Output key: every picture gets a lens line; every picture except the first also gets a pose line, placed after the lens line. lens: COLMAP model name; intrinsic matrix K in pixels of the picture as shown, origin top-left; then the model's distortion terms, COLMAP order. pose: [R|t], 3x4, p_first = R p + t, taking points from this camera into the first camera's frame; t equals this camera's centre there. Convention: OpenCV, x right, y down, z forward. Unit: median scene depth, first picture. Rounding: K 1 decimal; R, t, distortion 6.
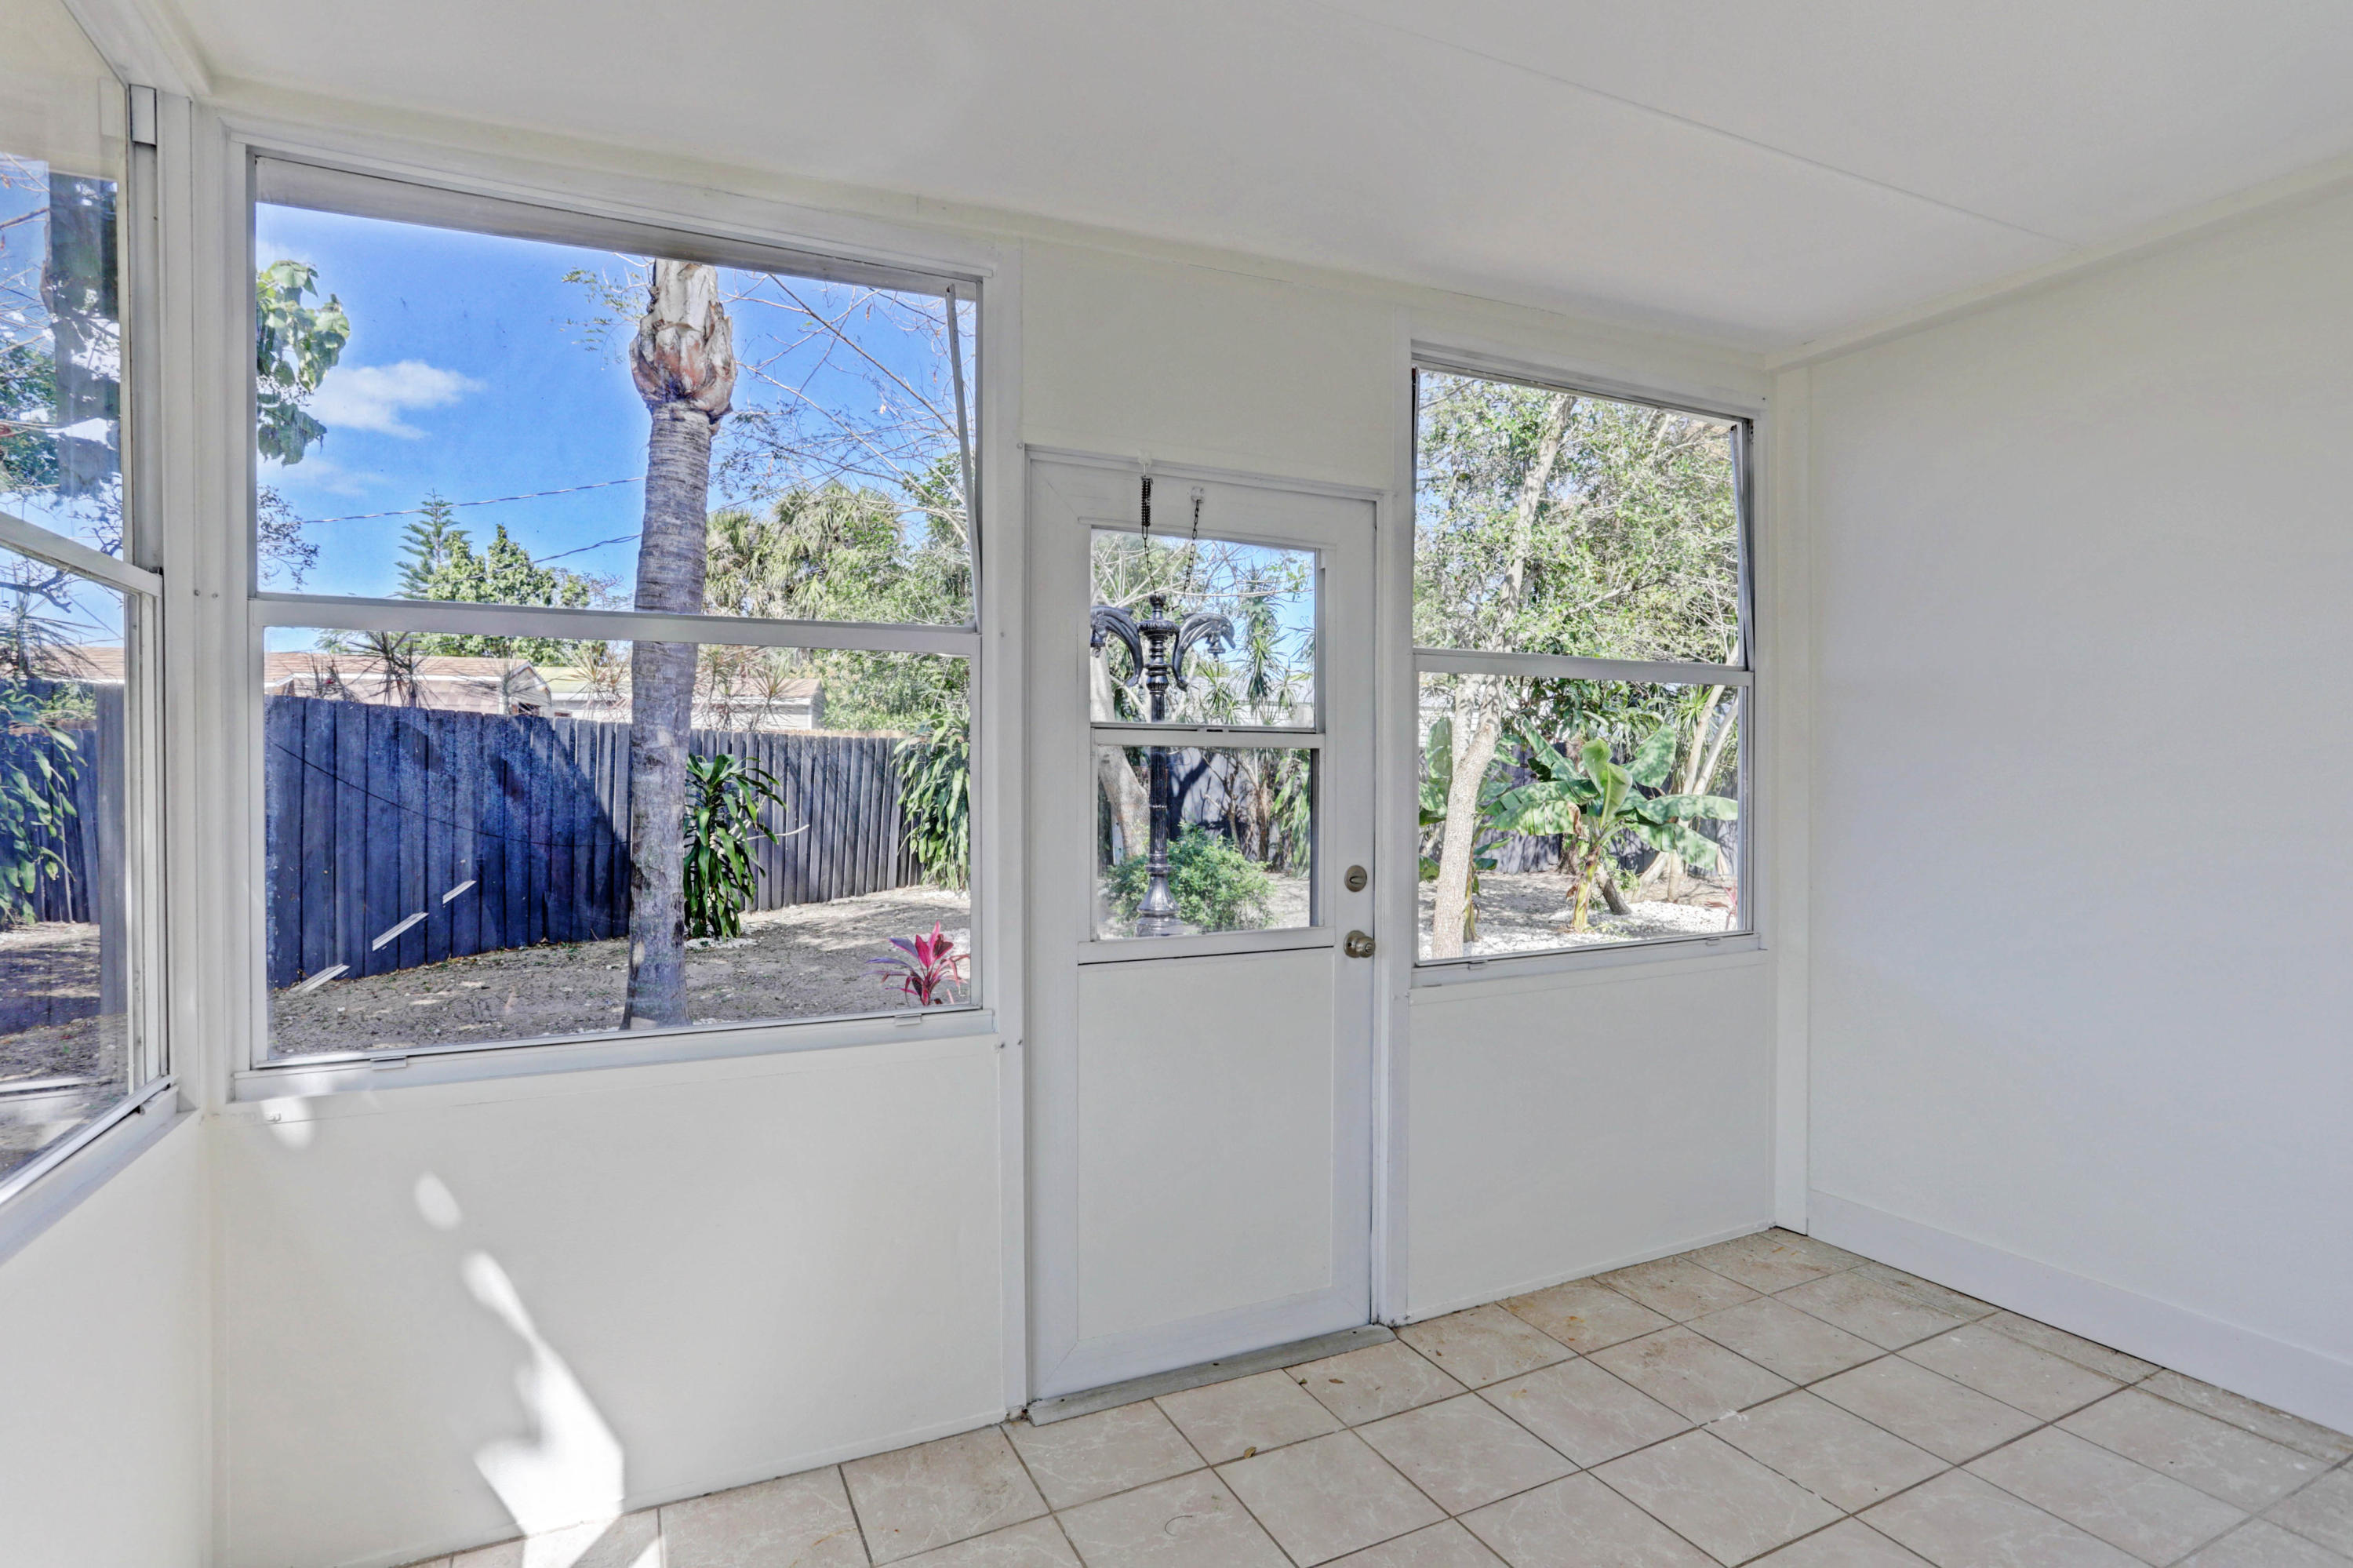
lens RADIAL K [[1157.6, 0, 1166.1], [0, 1157.6, 791.1], [0, 0, 1]] dist [-0.021571, 0.000271]
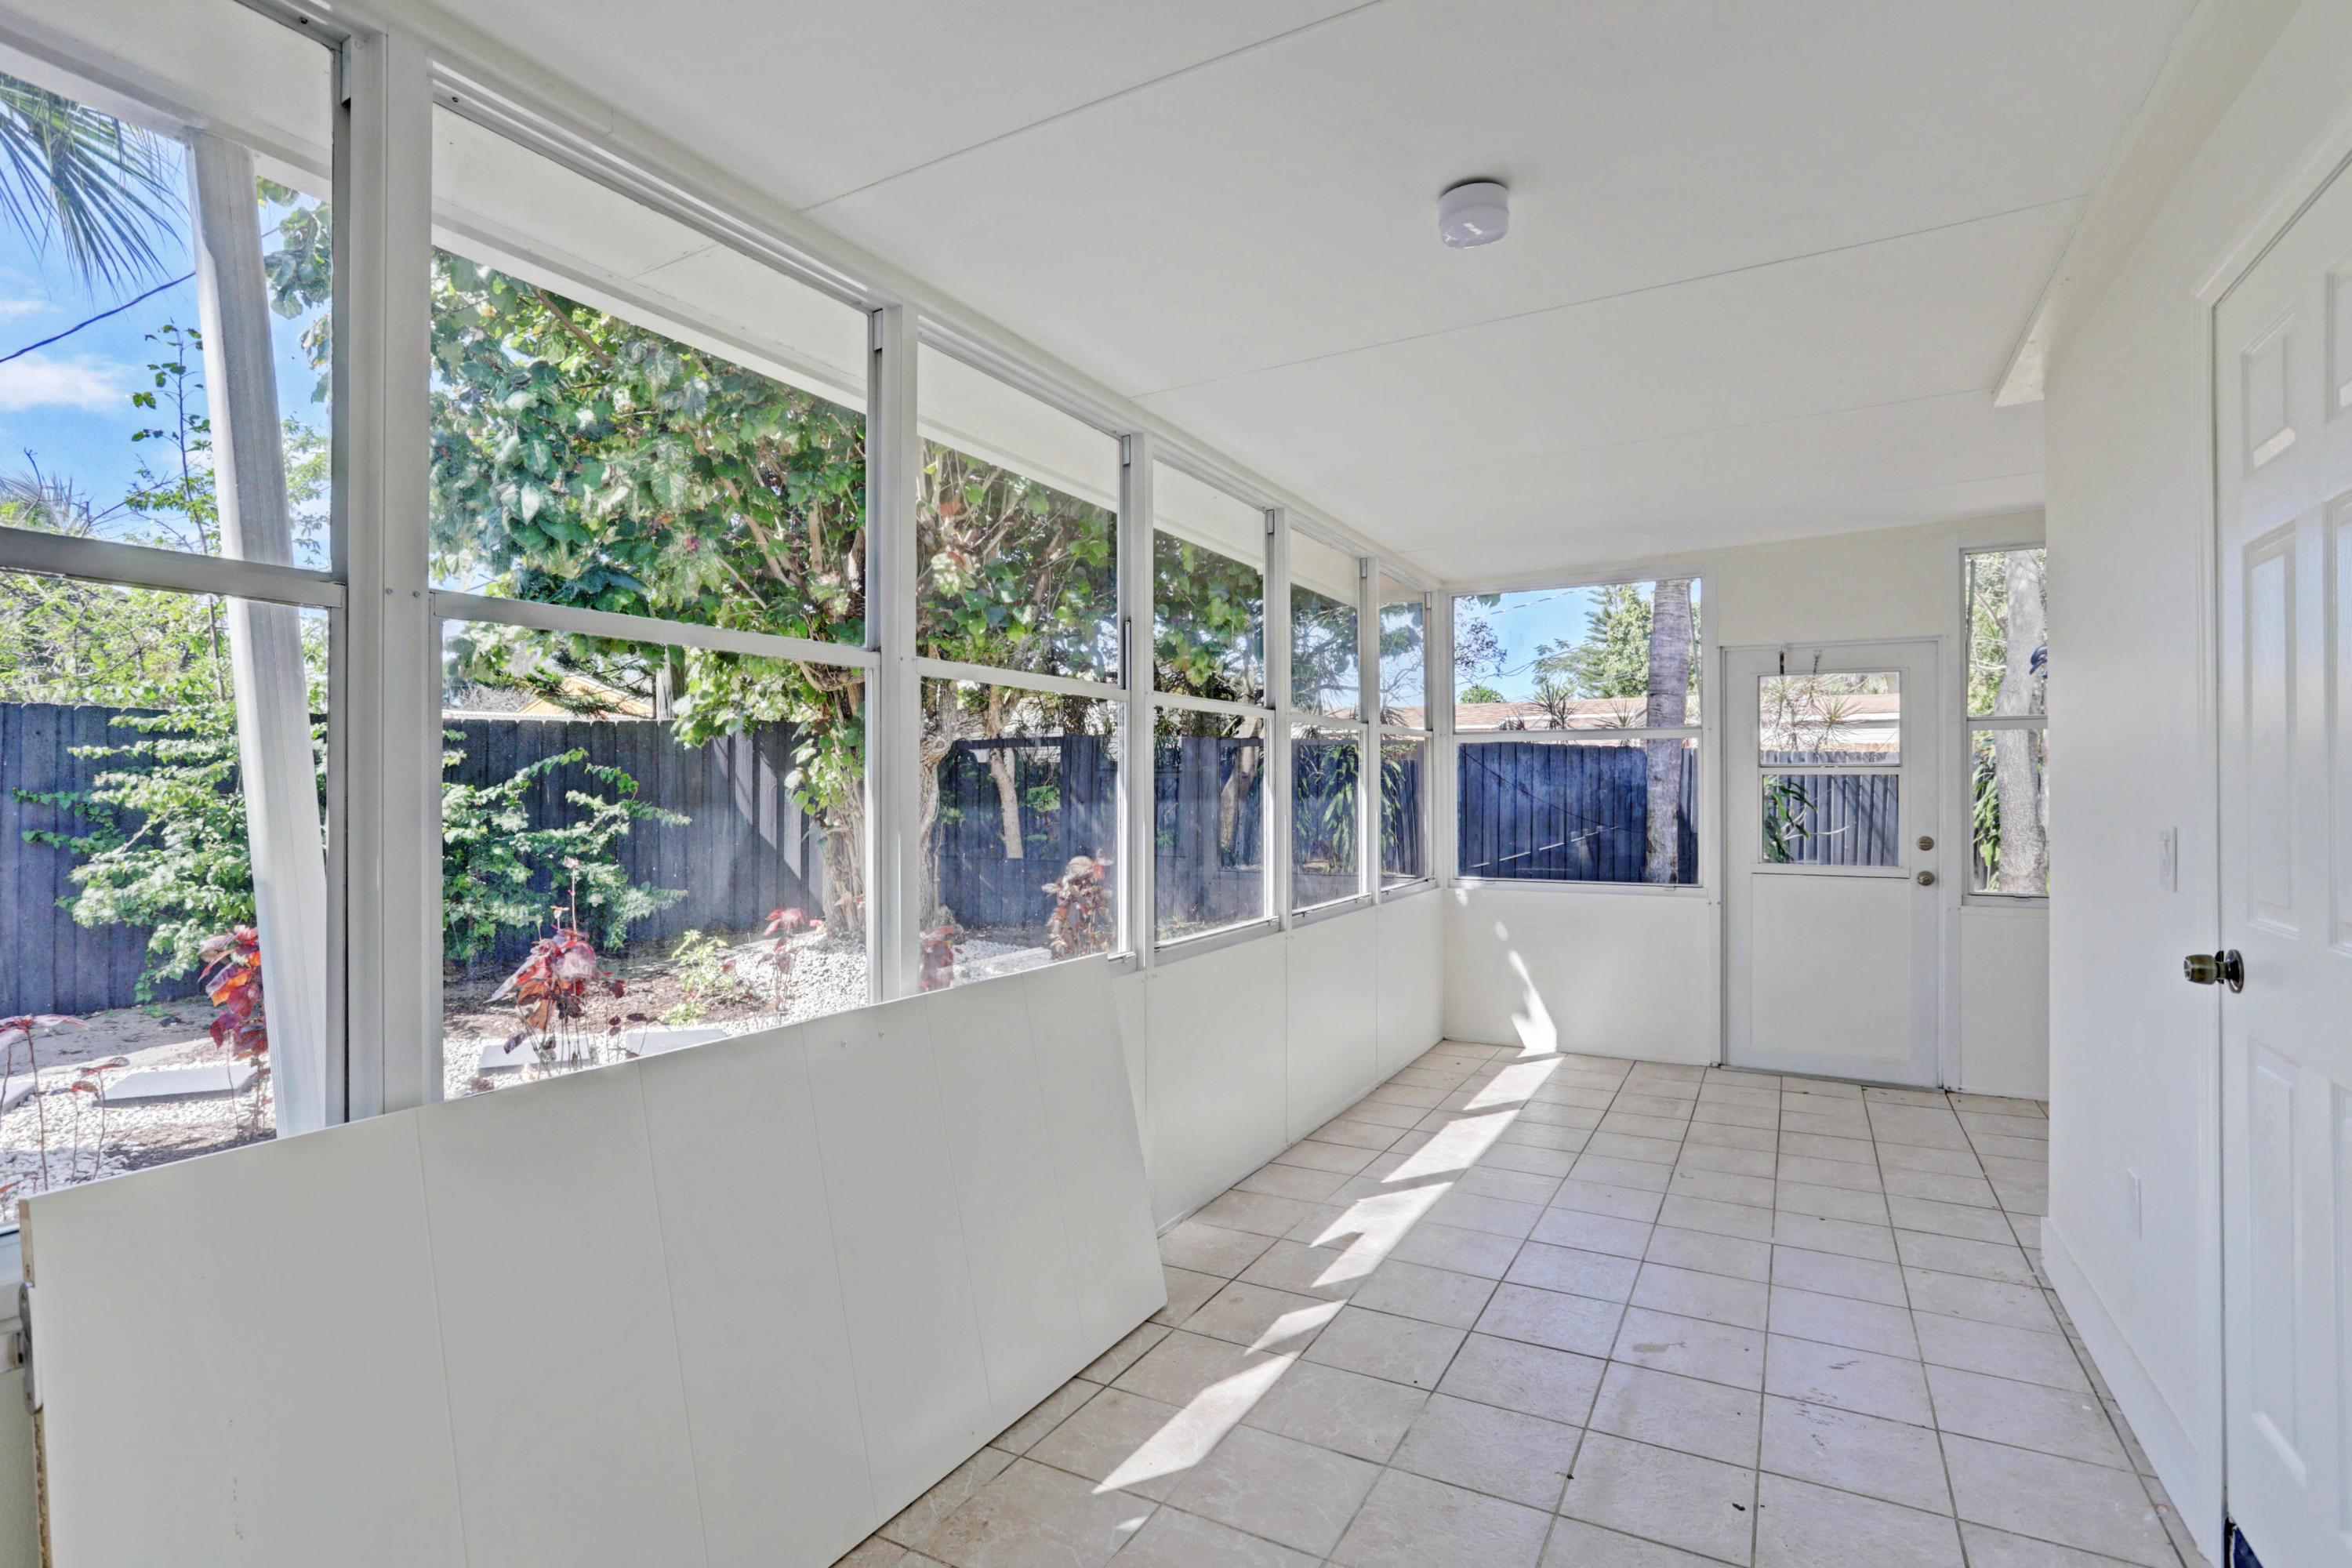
lens RADIAL K [[1157.1, 0, 1165.6], [0, 1157.1, 791.1], [0, 0, 1]] dist [-0.021571, 0.000271]
pose [[0.582010, 0.003518, -0.813174, 0.963398], [-0.010954, 0.999934, -0.003514, 0.010938], [0.813108, 0.010953, 0.582010, -1.091205]]
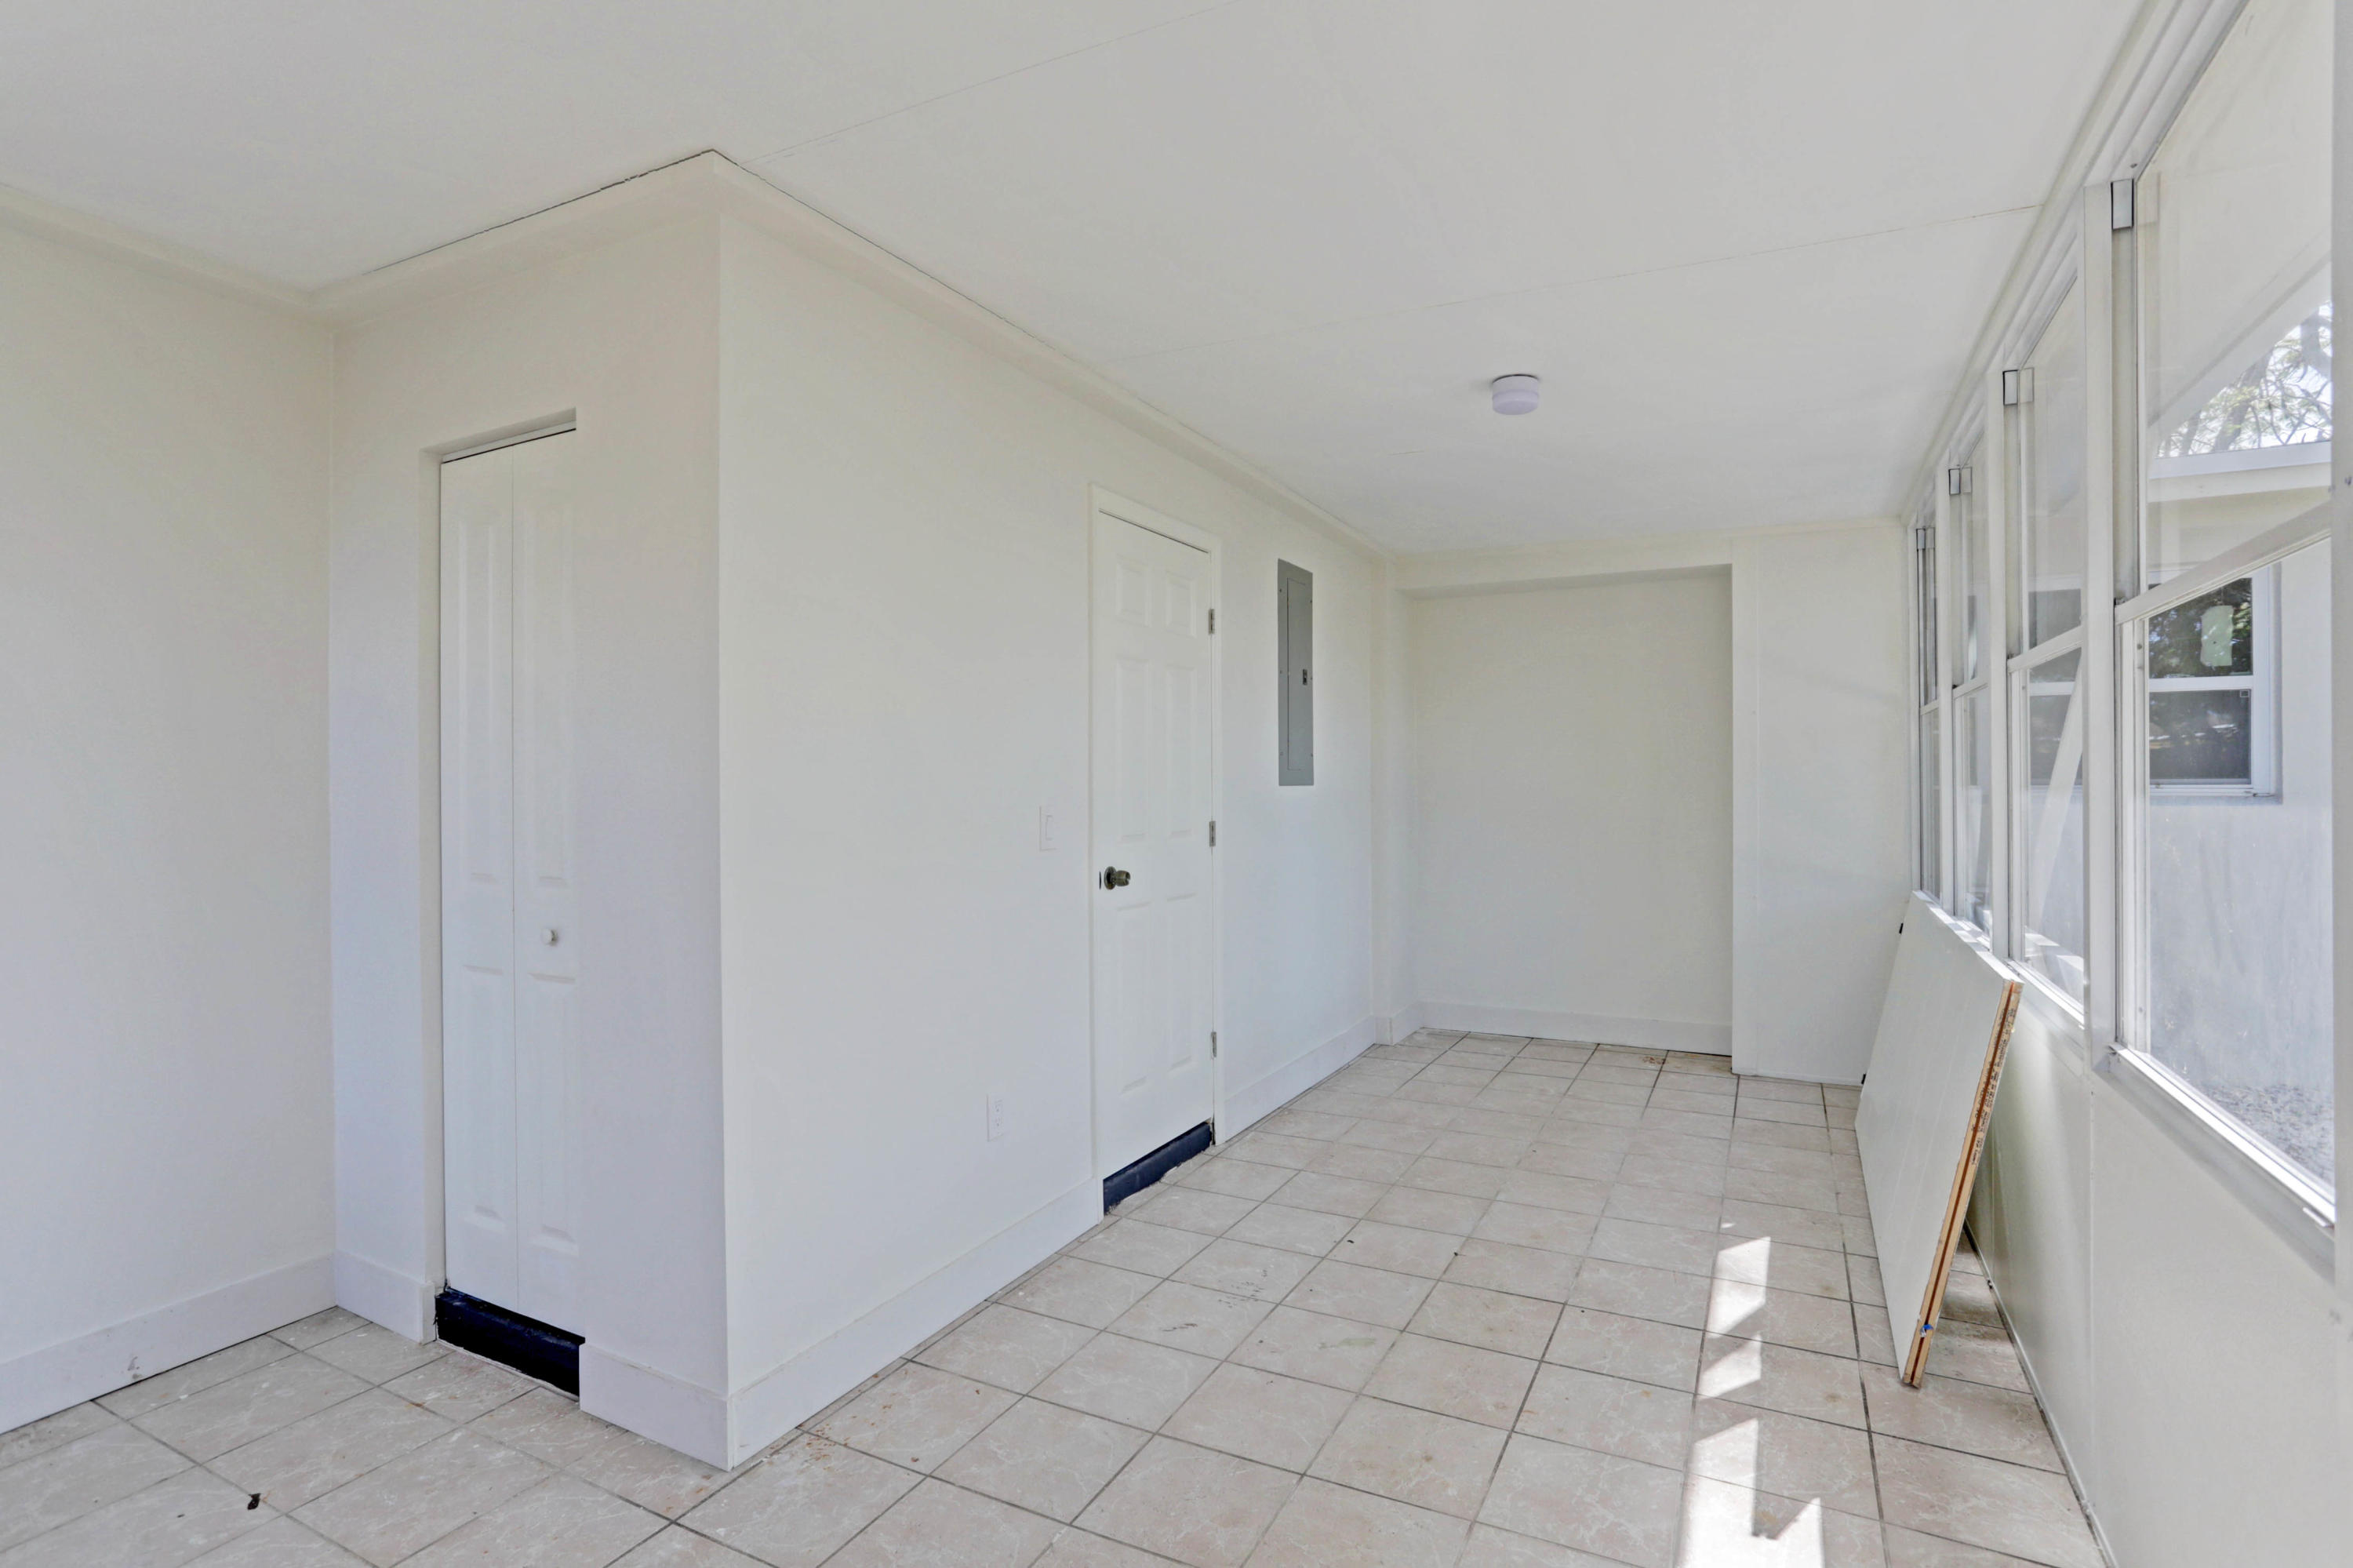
lens RADIAL K [[1157.6, 0, 1166.1], [0, 1157.6, 791.1], [0, 0, 1]] dist [-0.021571, 0.000271]
pose [[-0.592921, 0.007632, 0.805224, -2.073818], [0.020295, 0.999779, 0.005468, -0.007904], [-0.805005, 0.019584, -0.592945, 2.837000]]
